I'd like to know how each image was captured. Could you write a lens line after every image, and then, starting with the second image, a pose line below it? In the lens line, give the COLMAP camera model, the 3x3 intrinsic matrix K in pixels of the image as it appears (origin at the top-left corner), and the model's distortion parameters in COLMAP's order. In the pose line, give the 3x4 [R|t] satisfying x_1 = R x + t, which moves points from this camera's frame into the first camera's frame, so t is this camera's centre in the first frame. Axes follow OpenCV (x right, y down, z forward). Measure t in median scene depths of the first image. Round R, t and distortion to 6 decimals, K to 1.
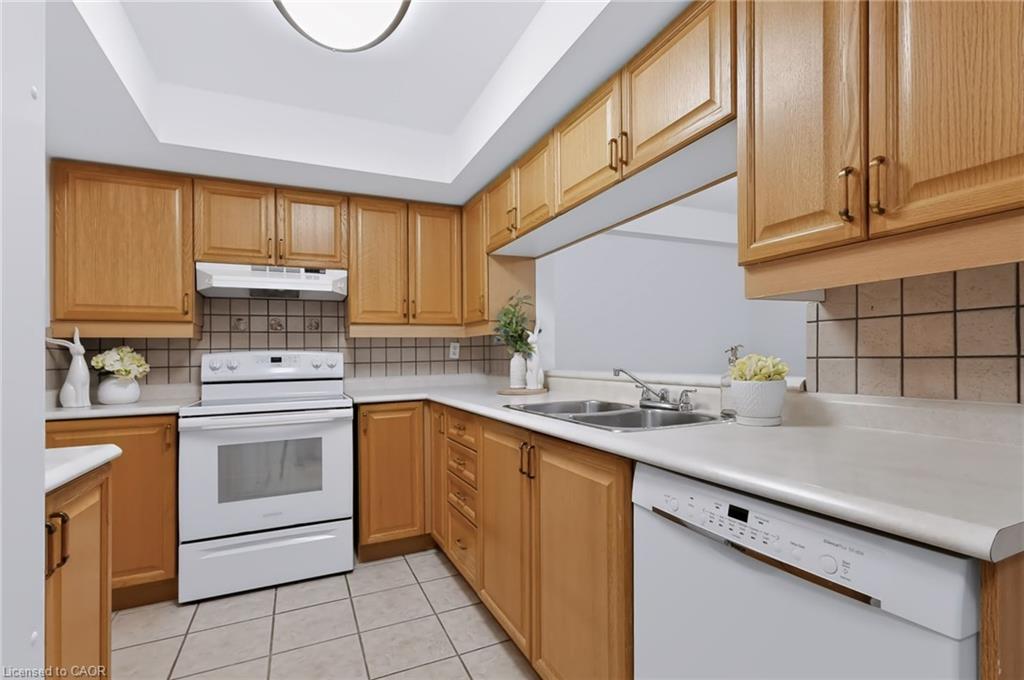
lens RADIAL K [[478.5, 0, 514.1], [0, 478.5, 356.7], [0, 0, 1]] dist [0.001269, 0.000204]
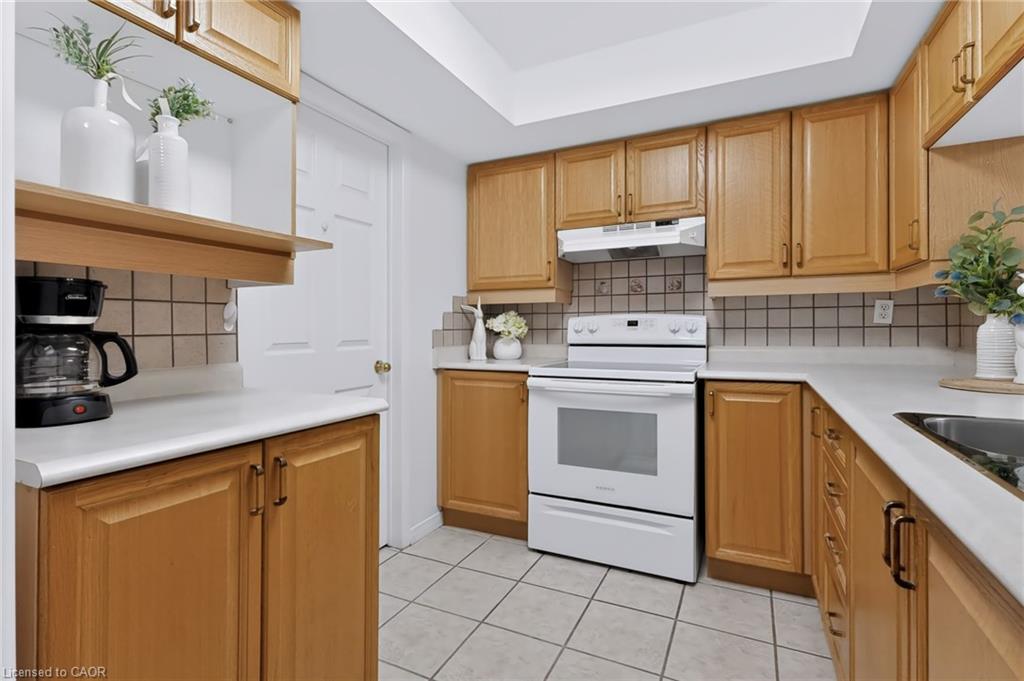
lens RADIAL K [[474.1, 0, 510.8], [0, 474.1, 322.1], [0, 0, 1]] dist [0.000170, 0.000292]
pose [[0.625915, 0.006033, -0.779868, 0.088151], [-0.002796, 0.999981, 0.005492, -0.000534], [0.779887, -0.001257, 0.625920, 0.240216]]
